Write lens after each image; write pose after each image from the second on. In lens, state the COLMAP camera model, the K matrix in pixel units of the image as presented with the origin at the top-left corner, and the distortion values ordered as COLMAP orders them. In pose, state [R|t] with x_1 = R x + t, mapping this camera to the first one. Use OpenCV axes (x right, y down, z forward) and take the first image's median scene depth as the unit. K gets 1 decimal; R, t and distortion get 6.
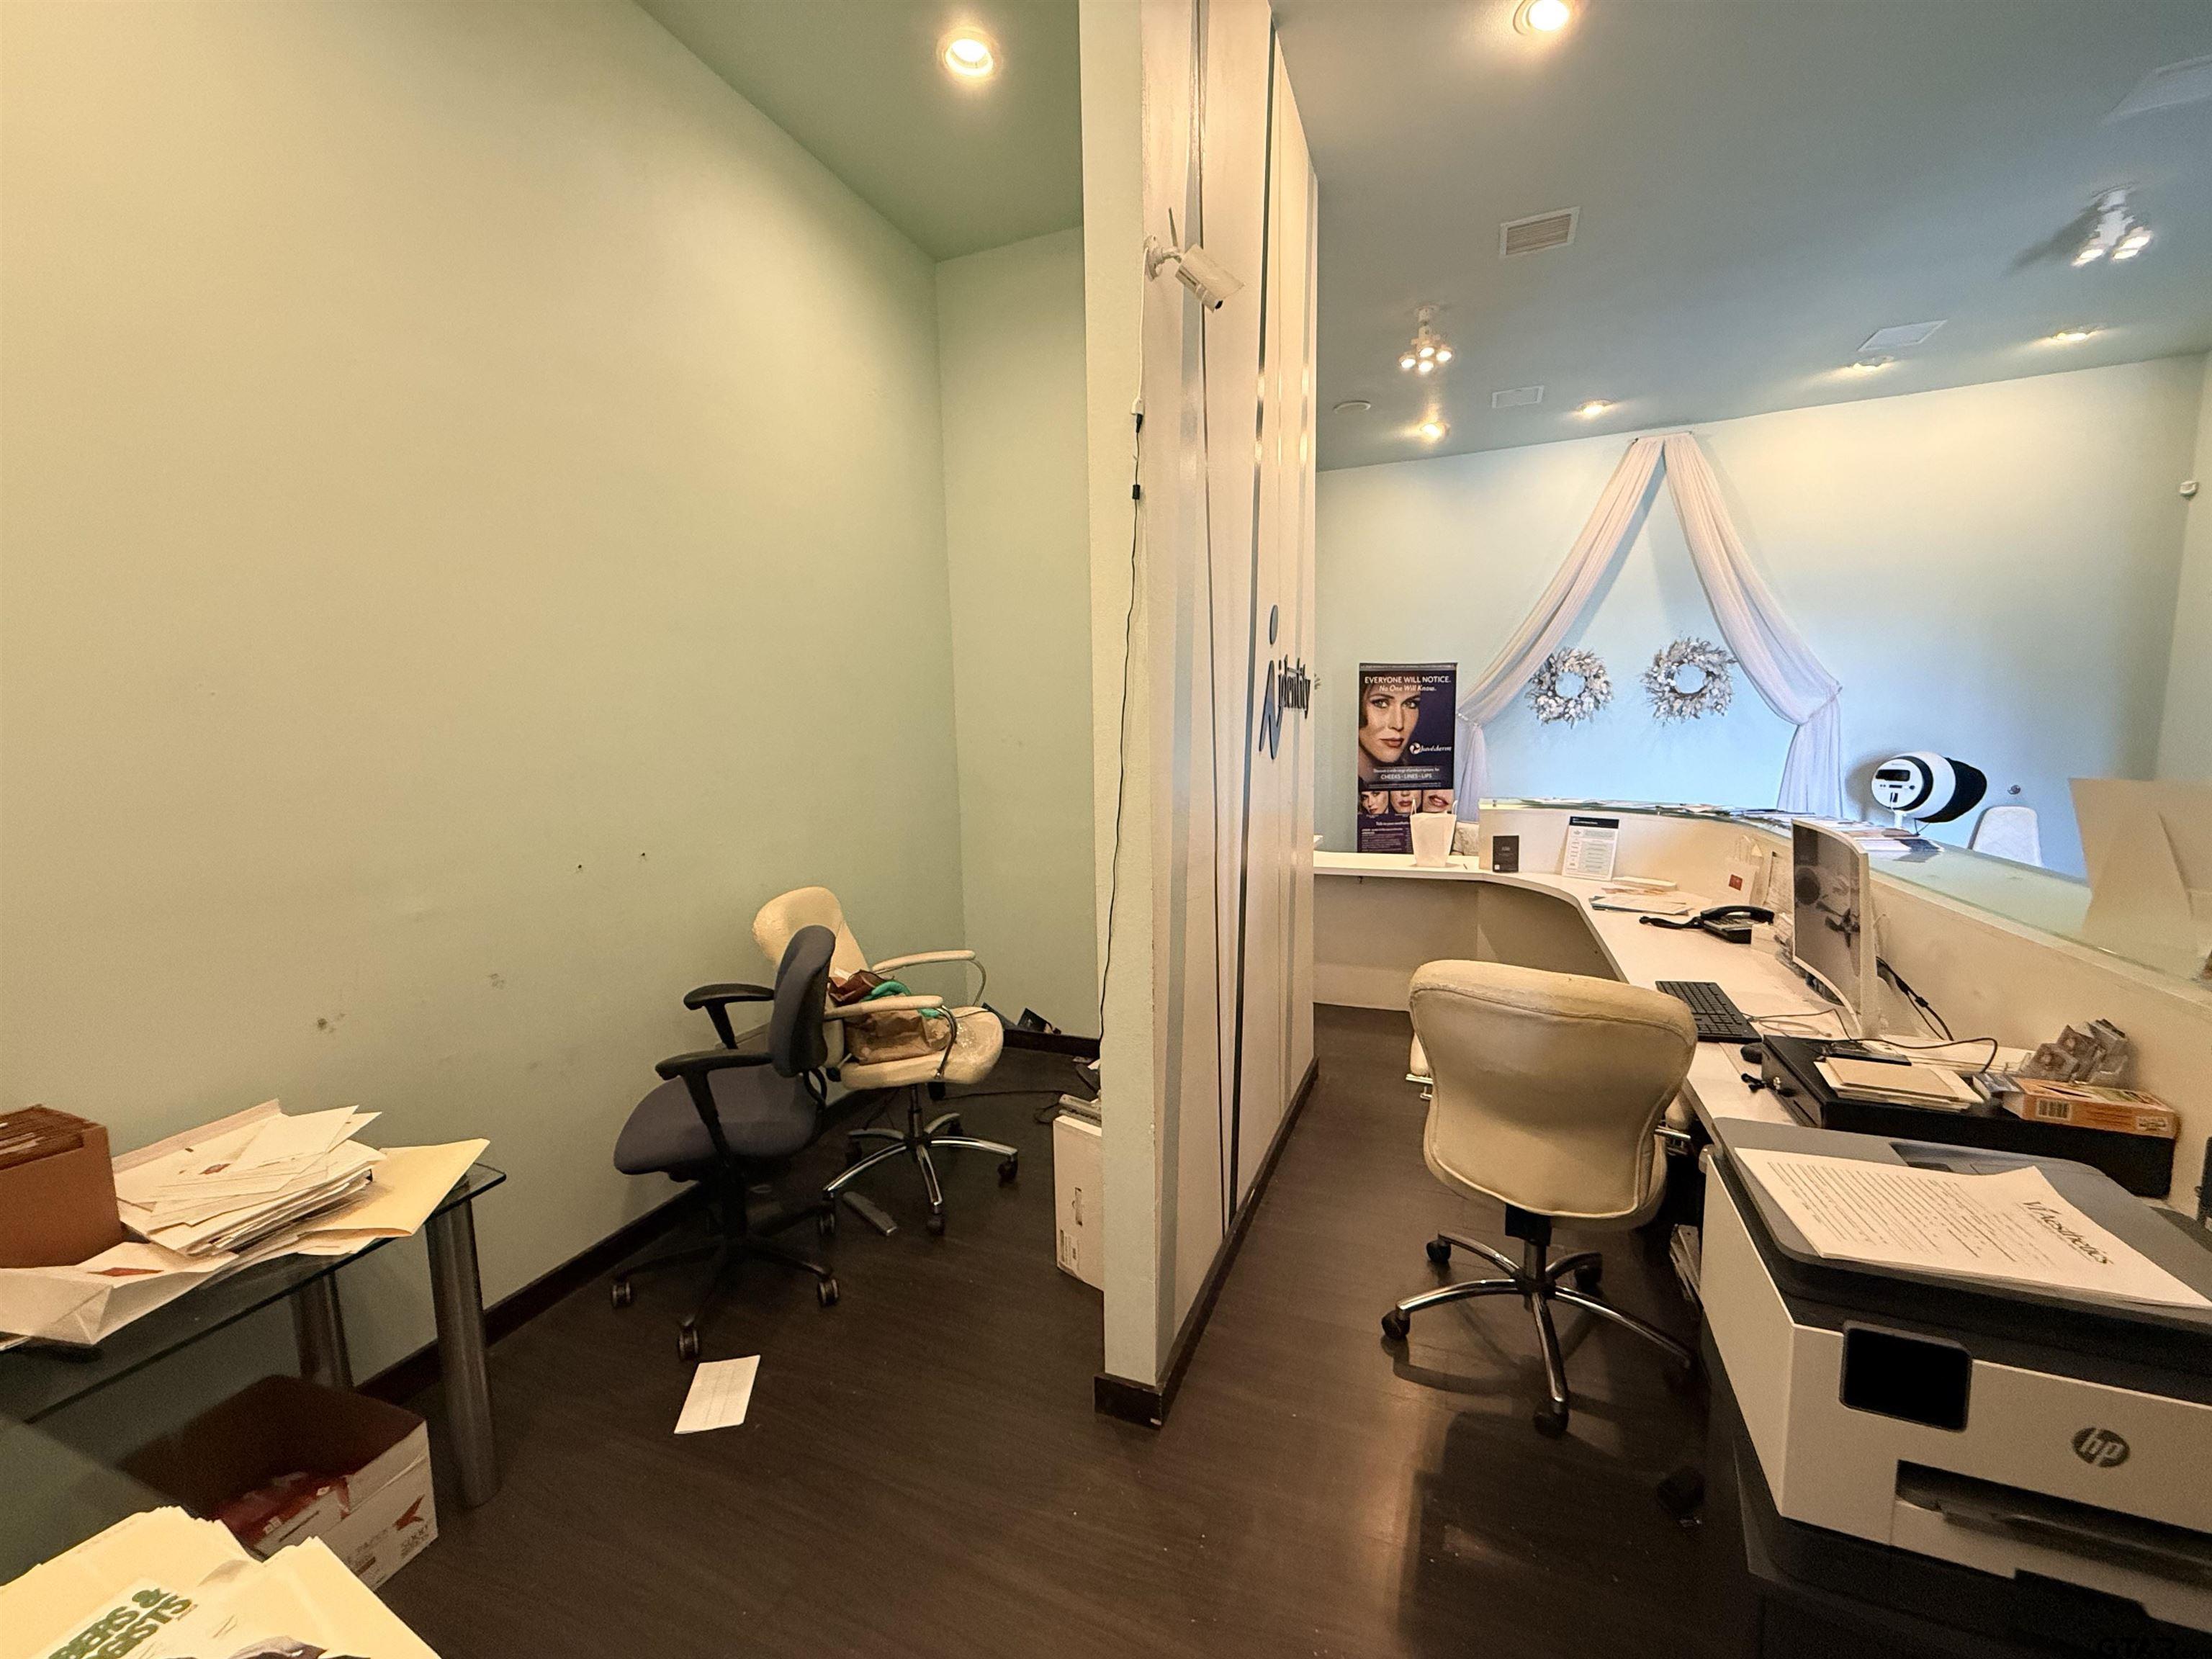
lens RADIAL K [[879.9, 0, 1098.5], [0, 879.9, 829.7], [0, 0, 1]] dist [0.002185, -0.000213]
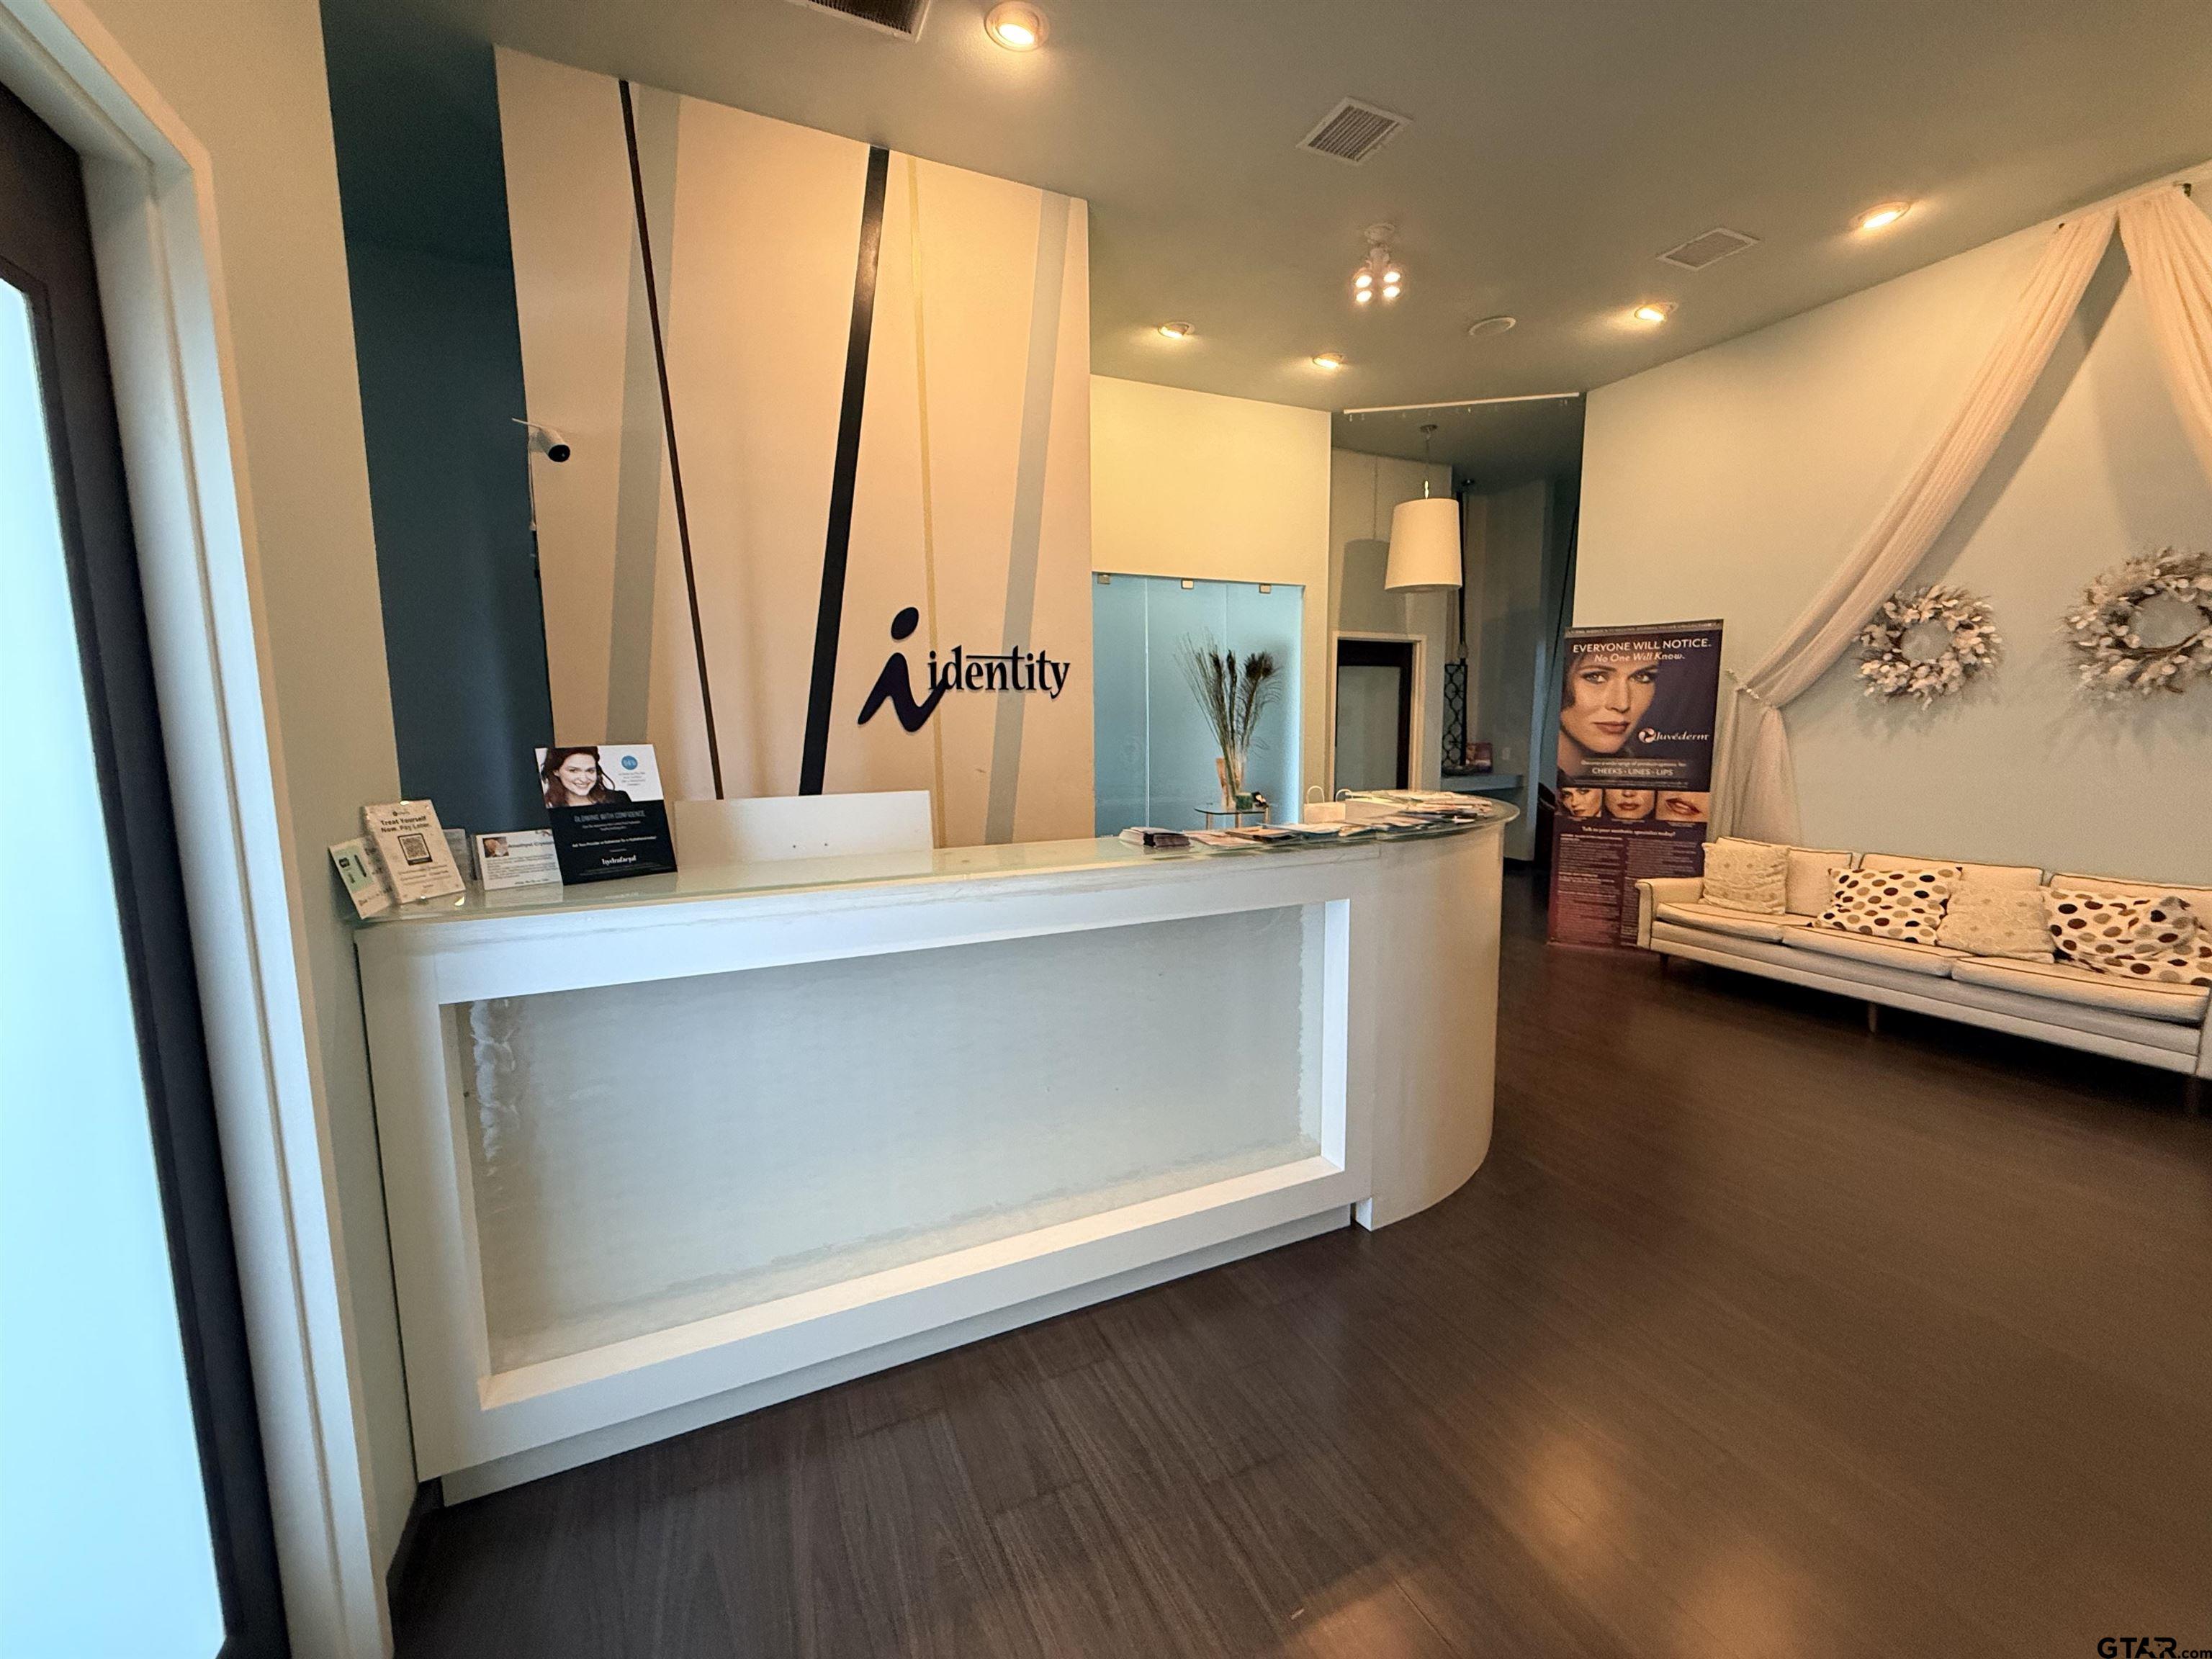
lens RADIAL K [[879.9, 0, 1103.5], [0, 879.9, 832.0], [0, 0, 1]] dist [0.002185, -0.000213]
pose [[0.734132, 0.097098, -0.672028, 0.537561], [-0.084675, 0.995088, 0.051275, -0.007922], [0.673706, 0.019262, 0.738748, 0.116550]]
